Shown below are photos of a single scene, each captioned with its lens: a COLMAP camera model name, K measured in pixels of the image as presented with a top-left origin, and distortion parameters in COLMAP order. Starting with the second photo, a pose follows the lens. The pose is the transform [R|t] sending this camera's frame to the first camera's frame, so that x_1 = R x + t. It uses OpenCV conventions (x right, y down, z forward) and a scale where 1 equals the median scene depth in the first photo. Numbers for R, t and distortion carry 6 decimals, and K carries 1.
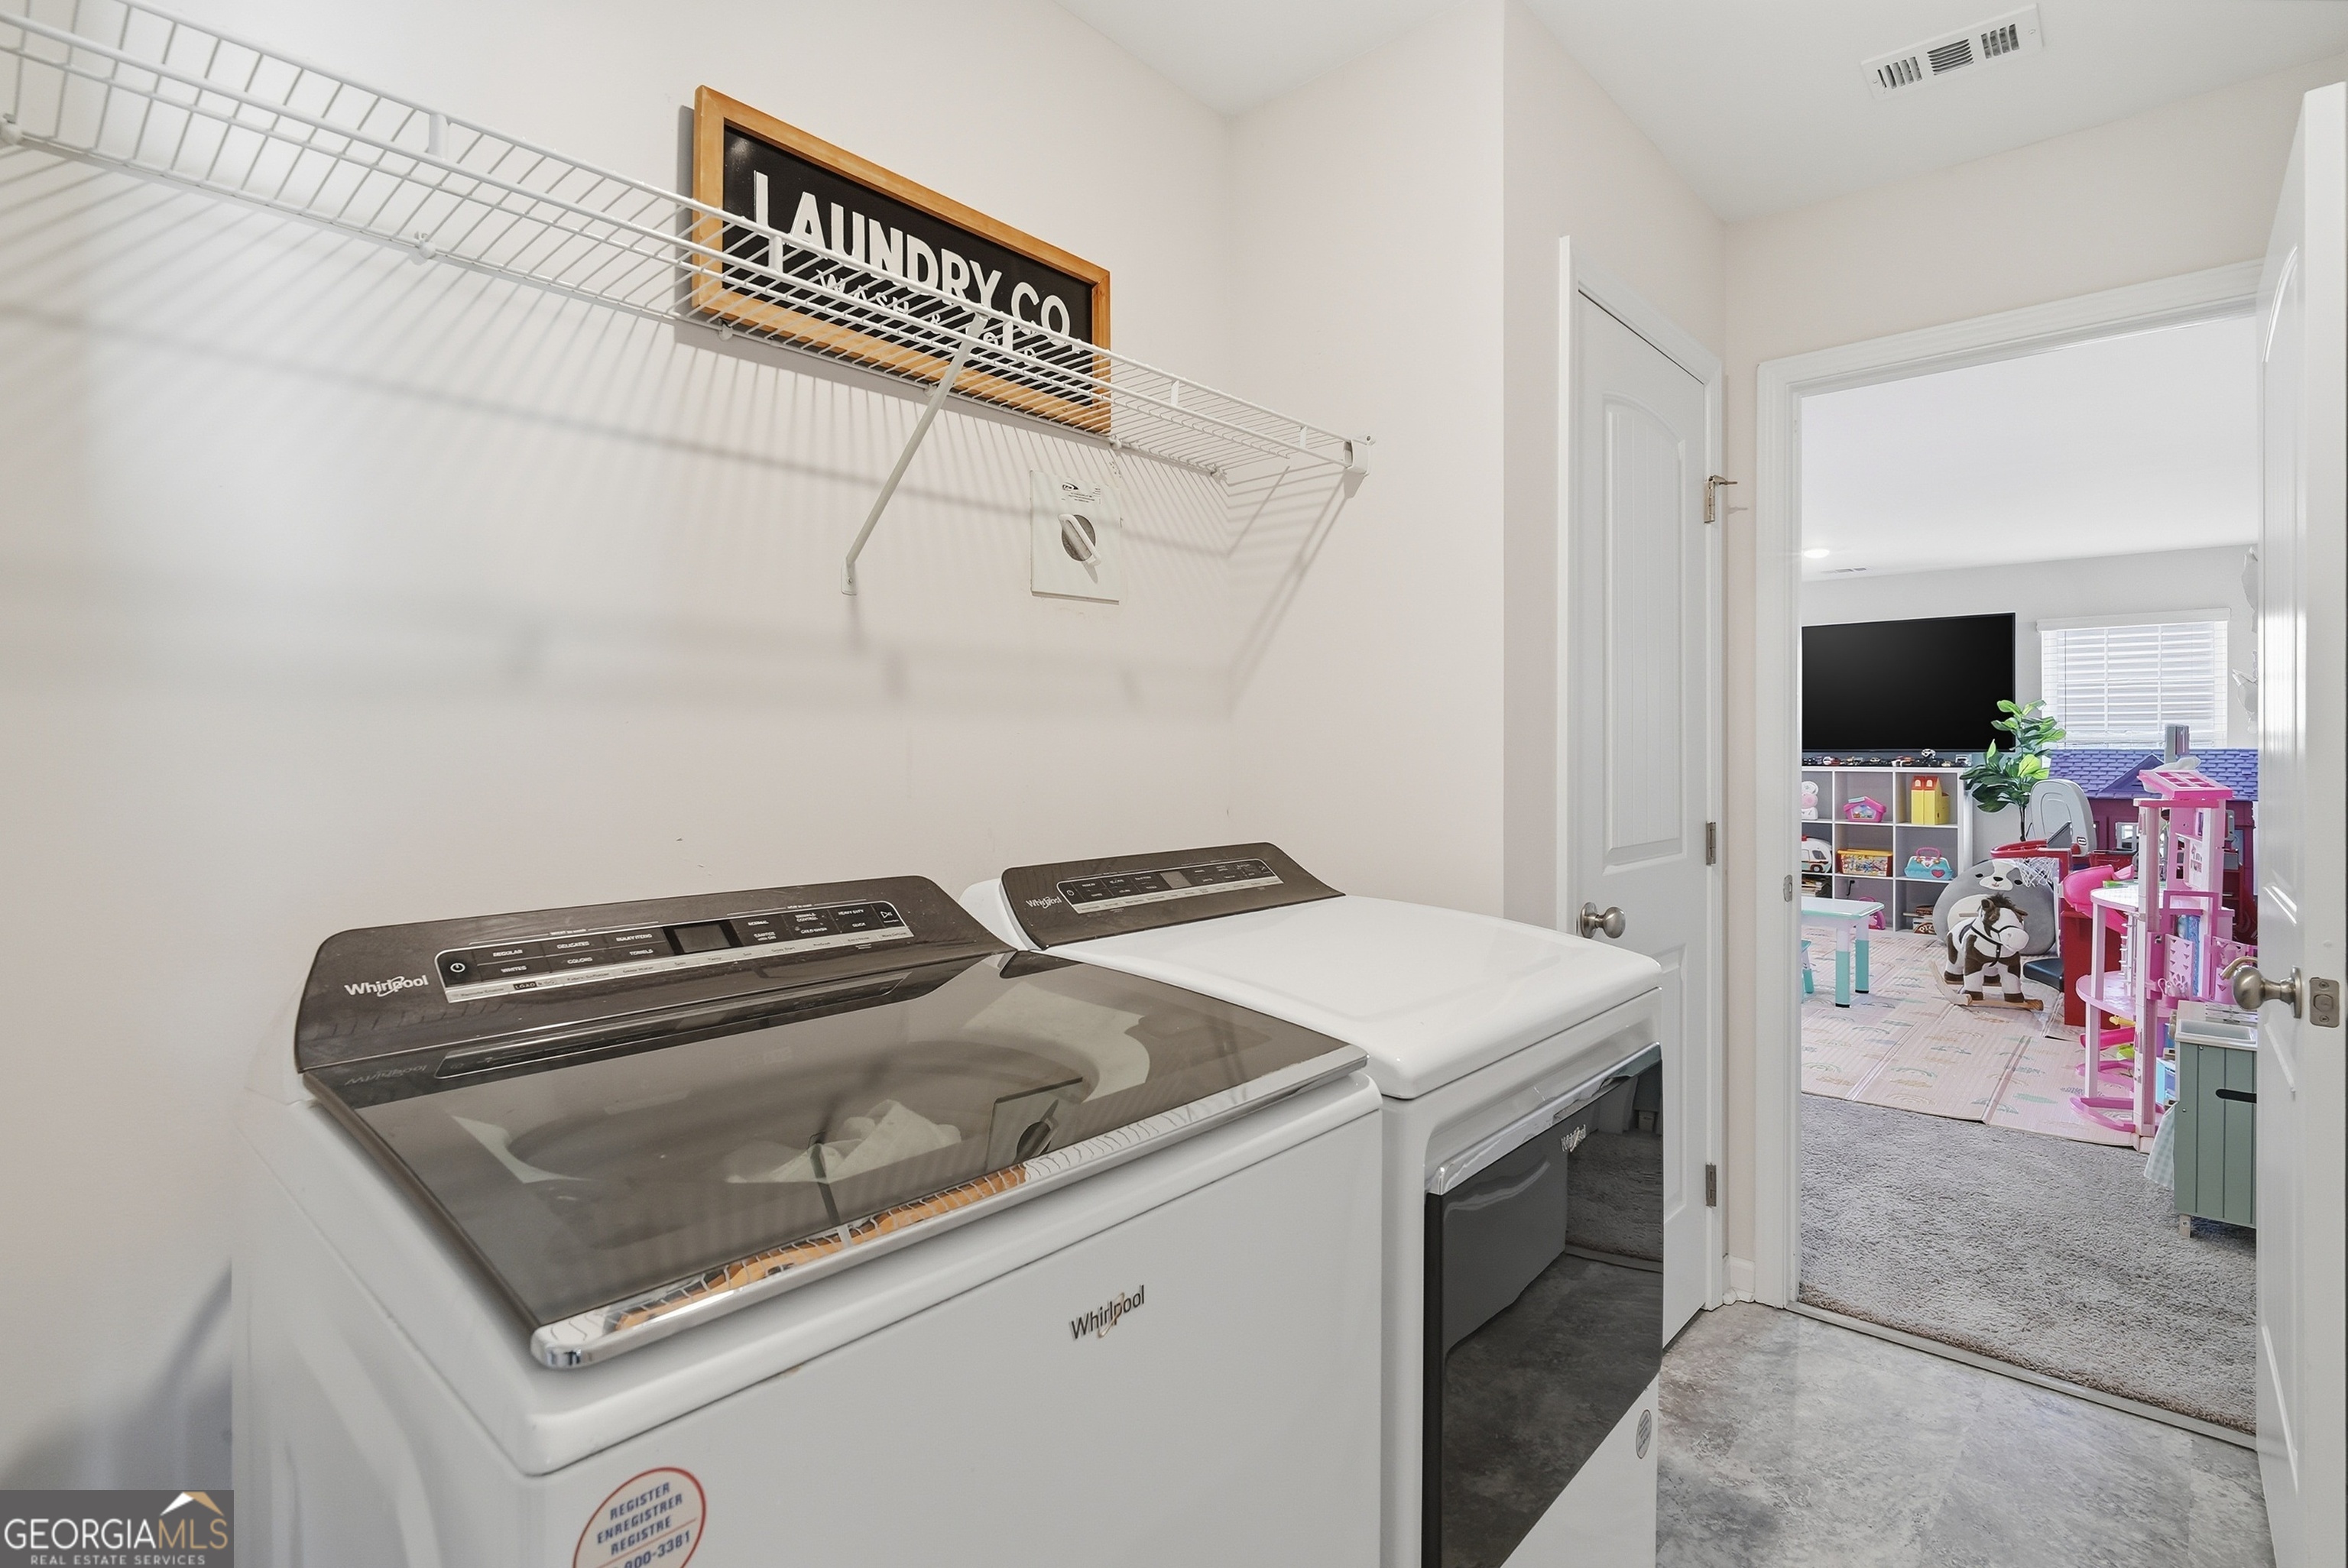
lens RADIAL K [[1113.3, 0, 1186.8], [0, 1113.3, 758.6], [0, 0, 1]] dist [0.005656, -0.005552]
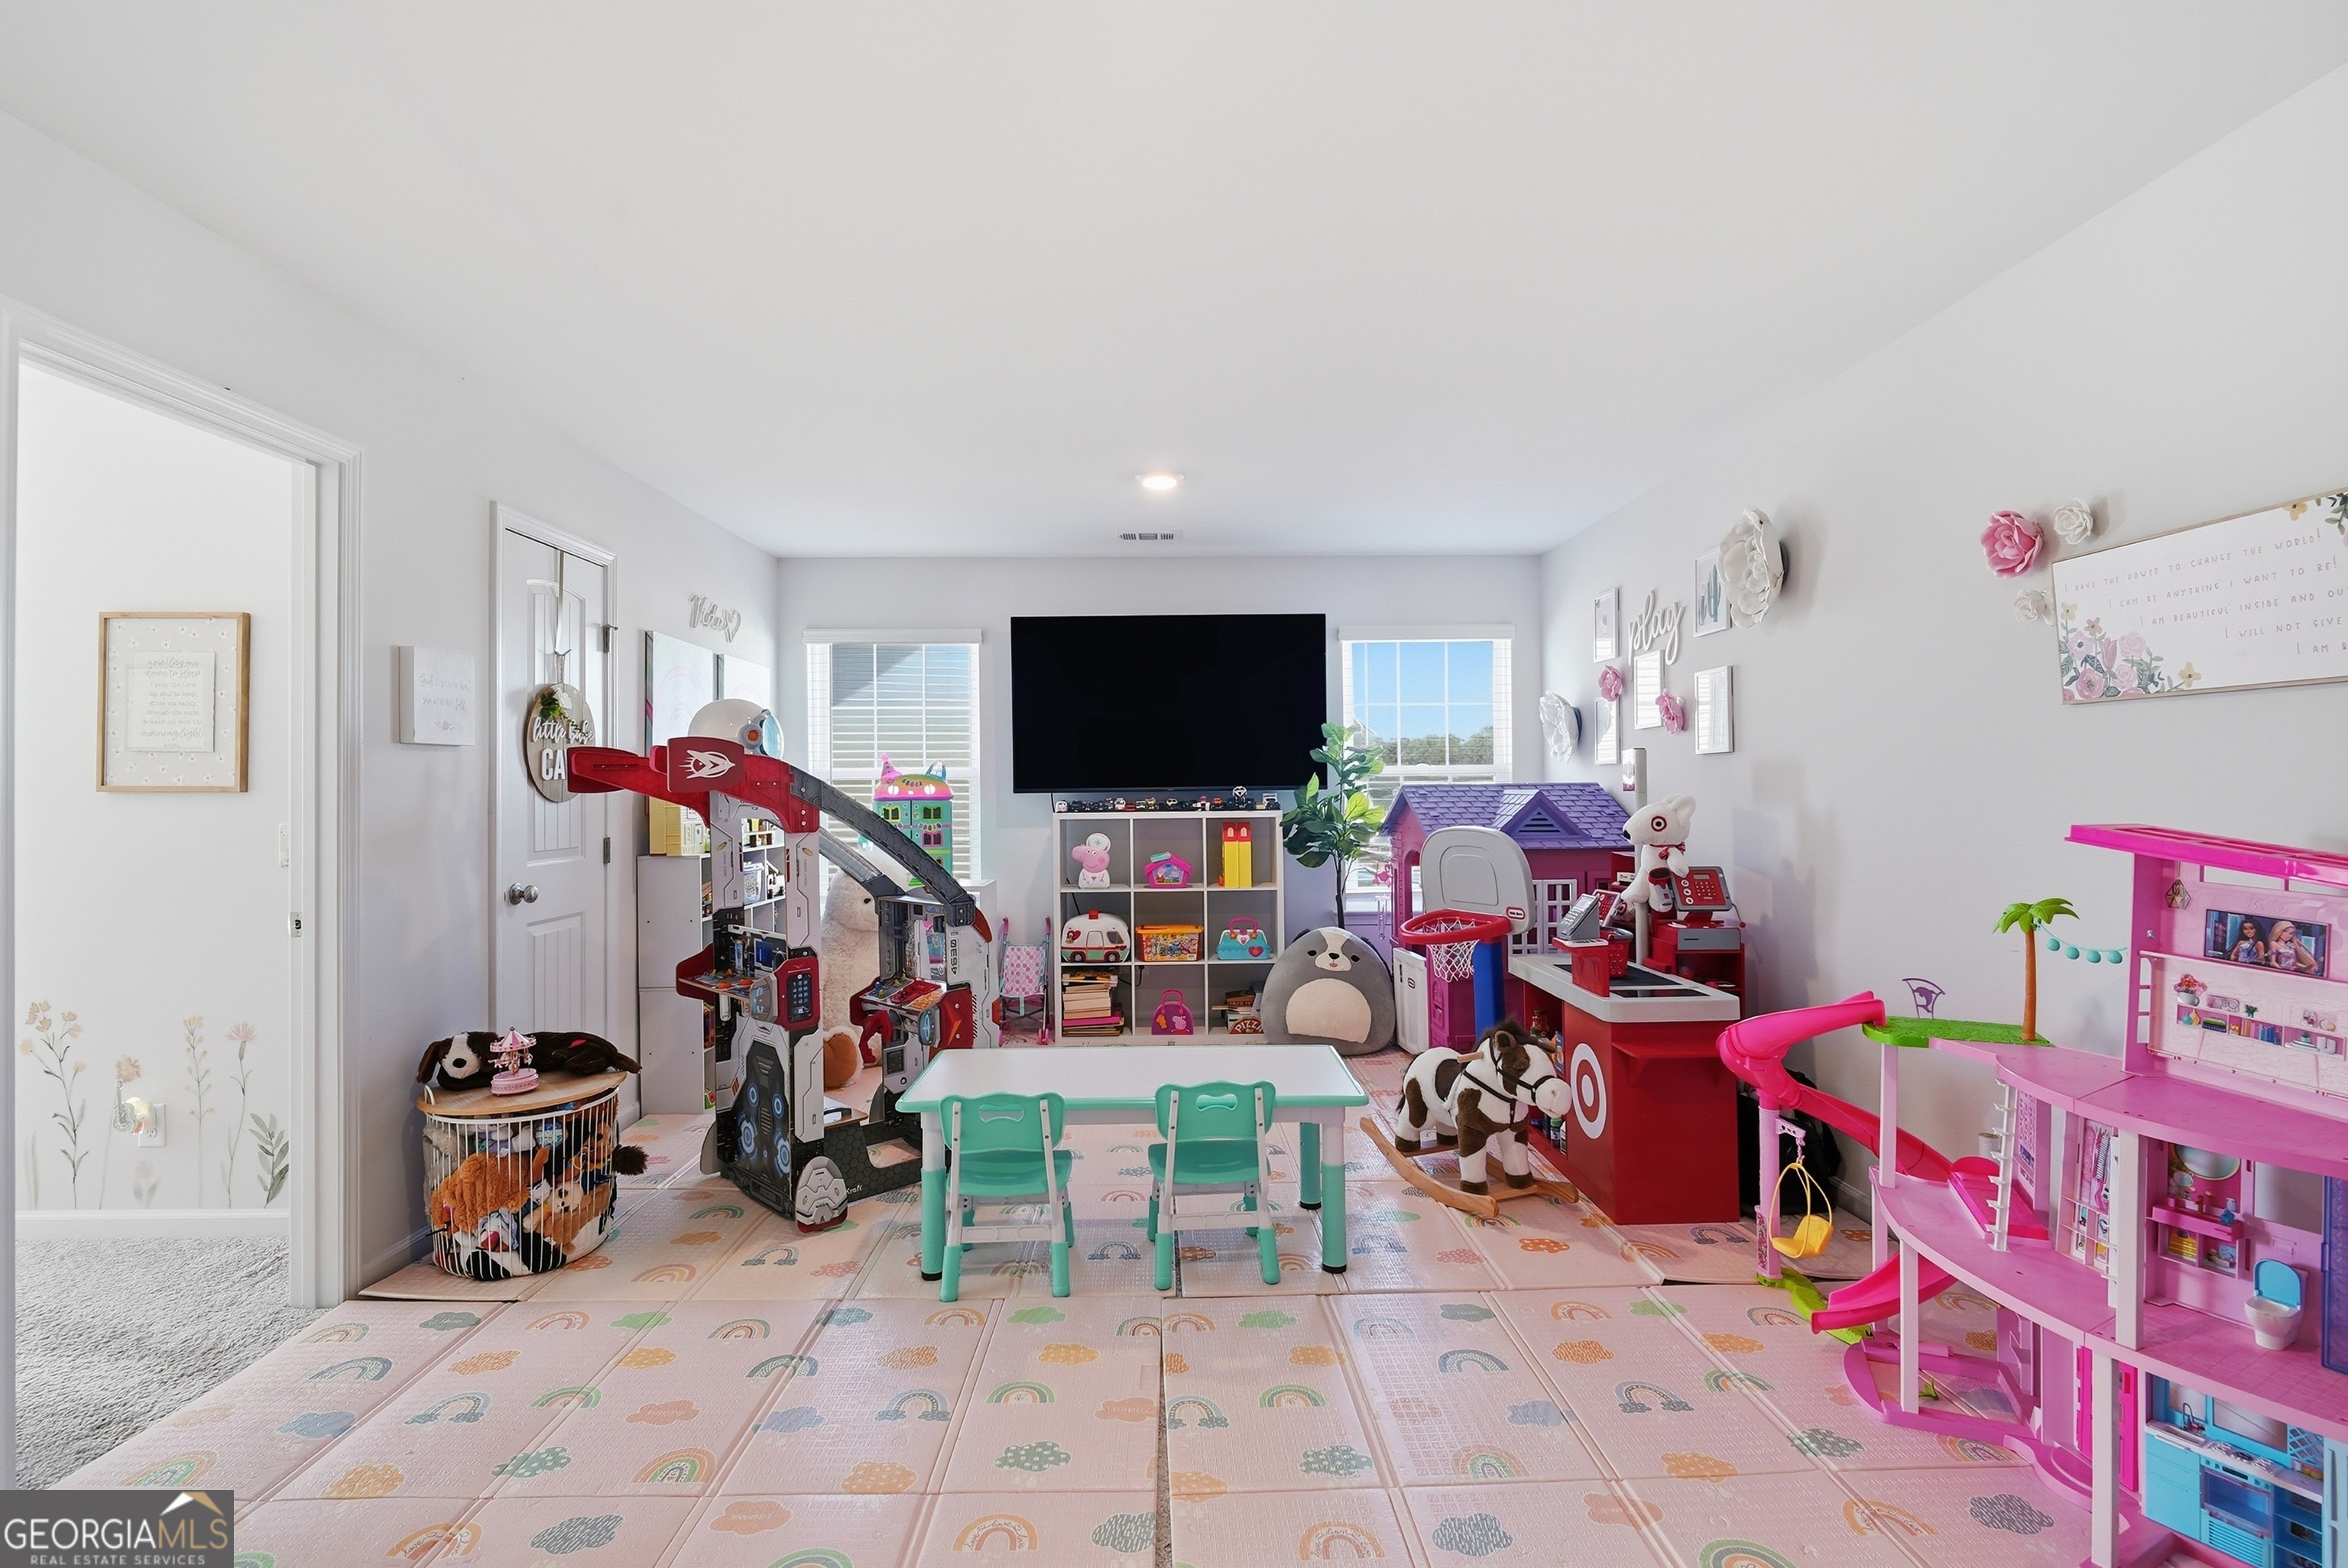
lens RADIAL K [[1113.3, 0, 1186.3], [0, 1113.3, 781.0], [0, 0, 1]] dist [0.005656, -0.005552]
pose [[0.732439, -0.003964, 0.680821, 0.126807], [0.014977, 0.999835, -0.010291, -0.005061], [-0.680668, 0.017734, 0.732378, 0.478102]]
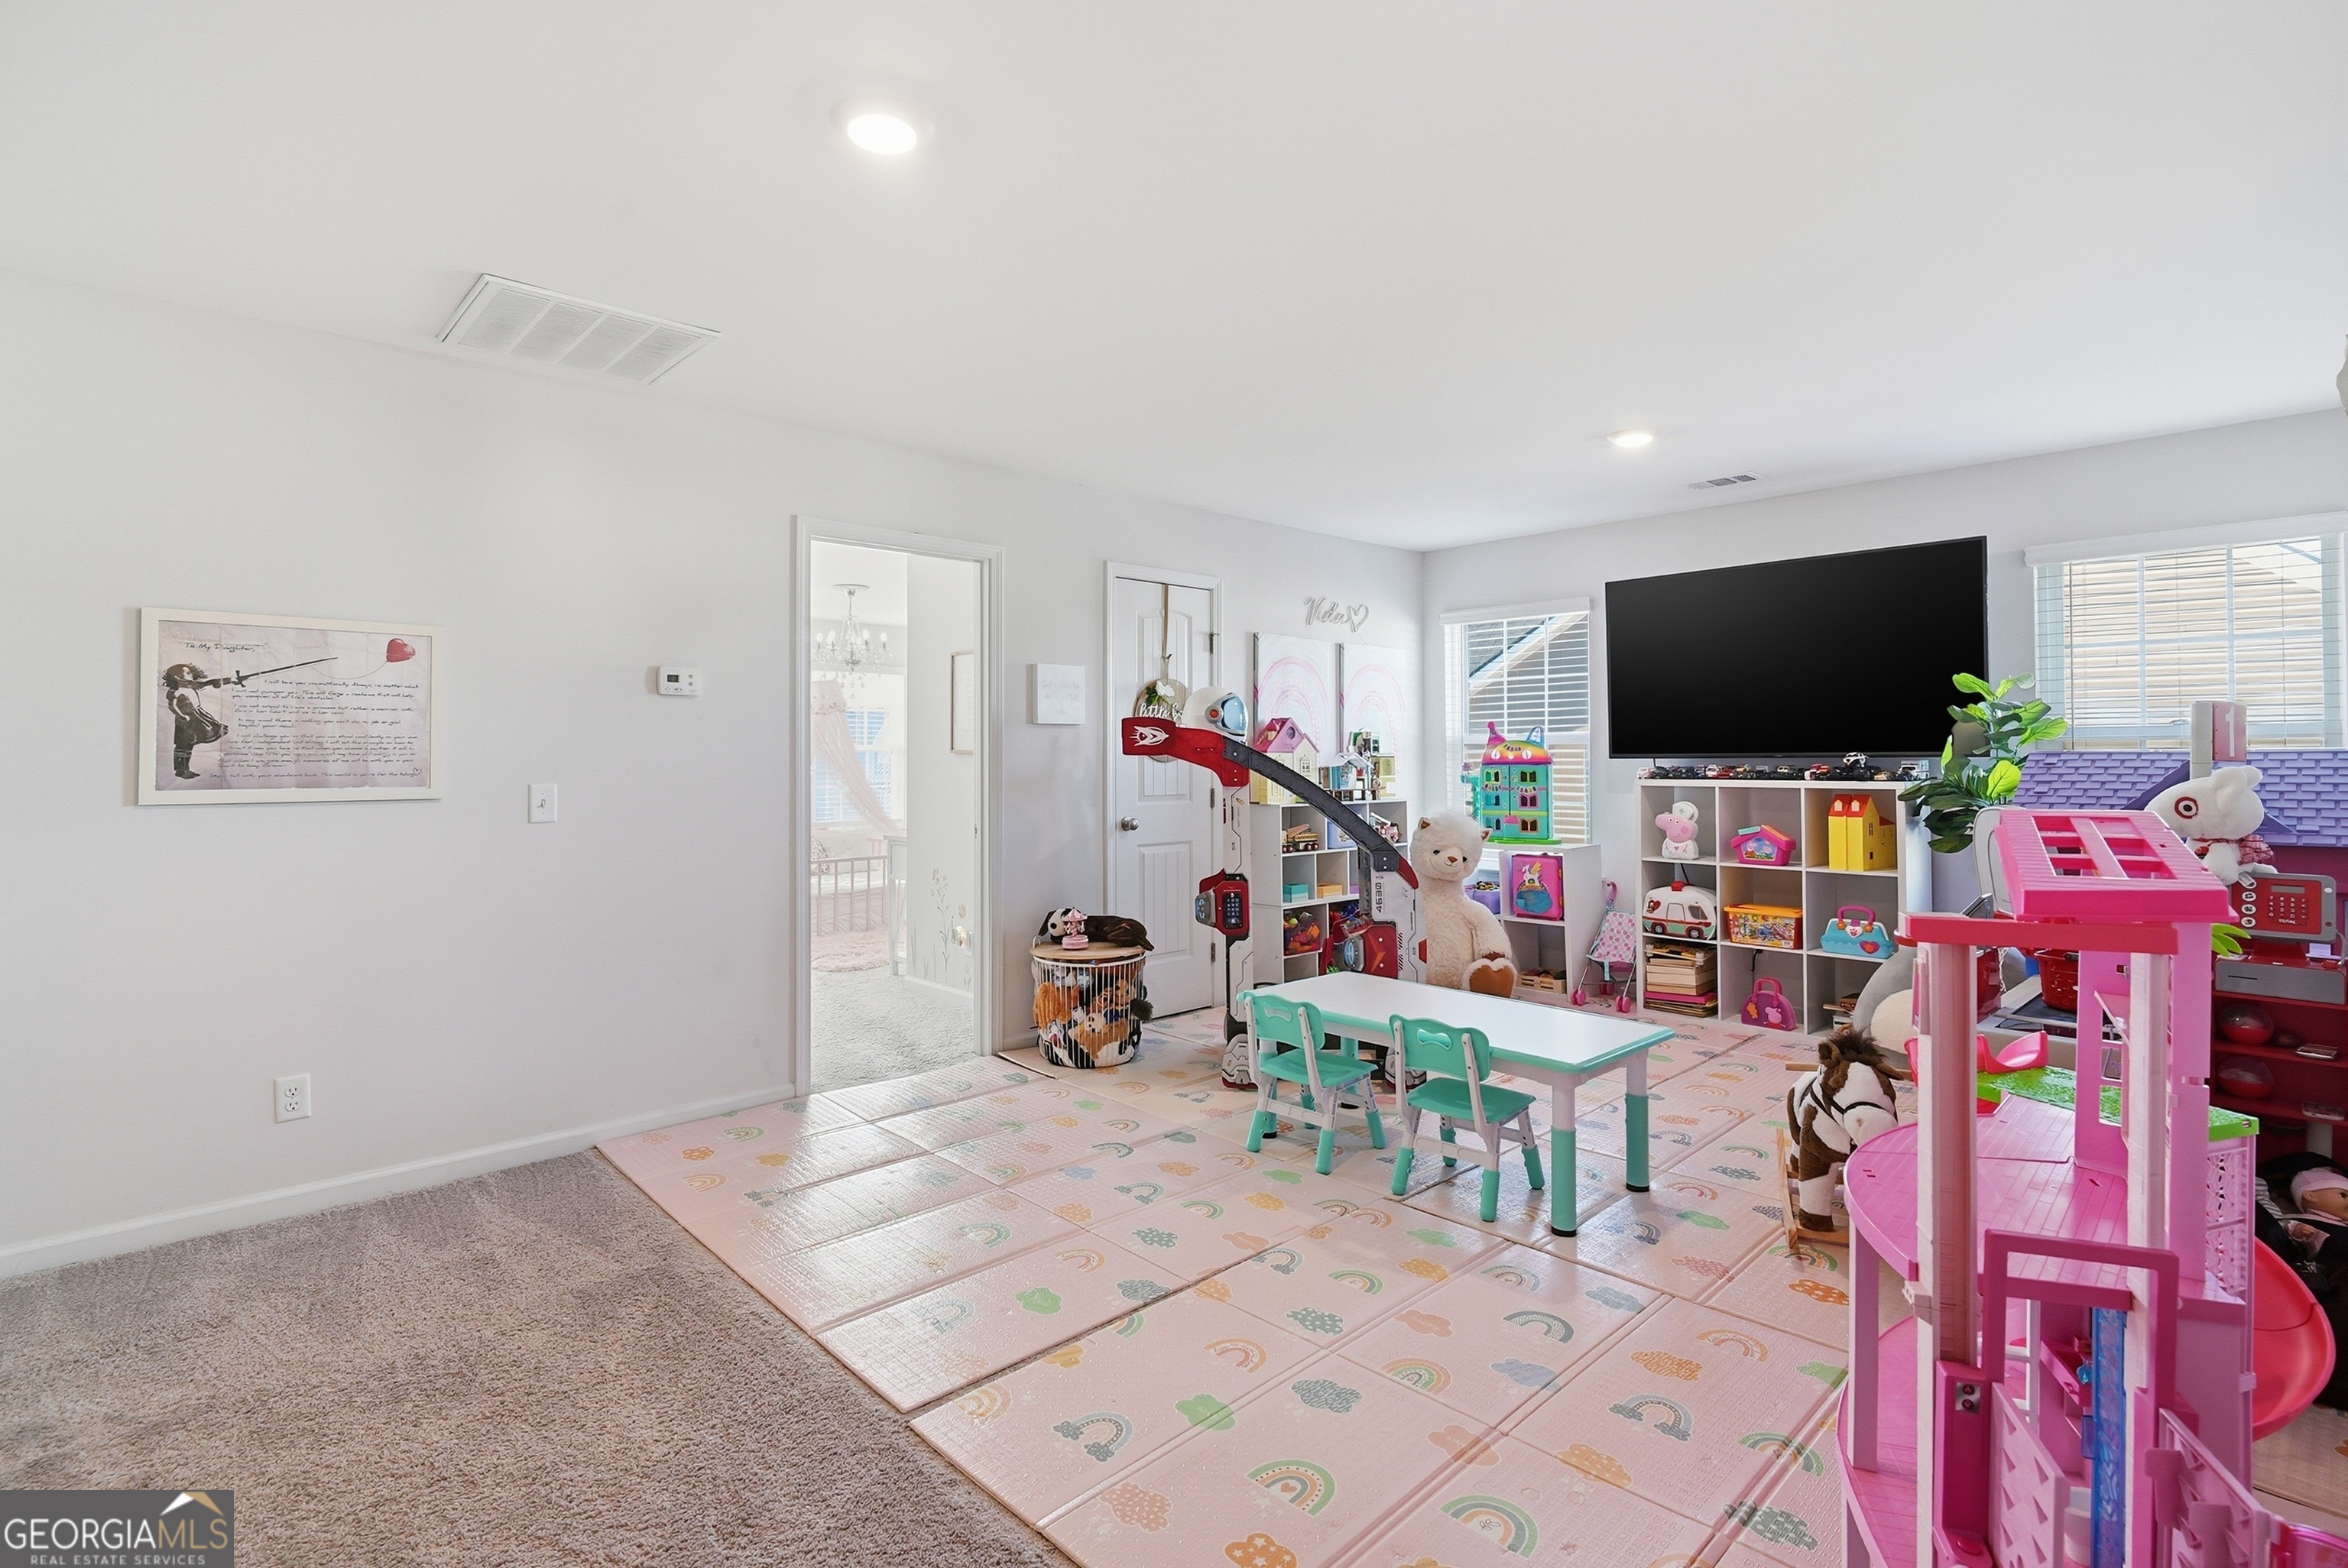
lens RADIAL K [[1113.3, 0, 1158.2], [0, 1113.3, 751.9], [0, 0, 1]] dist [0.005656, -0.005552]
pose [[0.995985, -0.004831, -0.089394, 0.324901], [0.003706, 0.999912, -0.012753, -0.002271], [0.089447, 0.012371, 0.995915, 0.325041]]
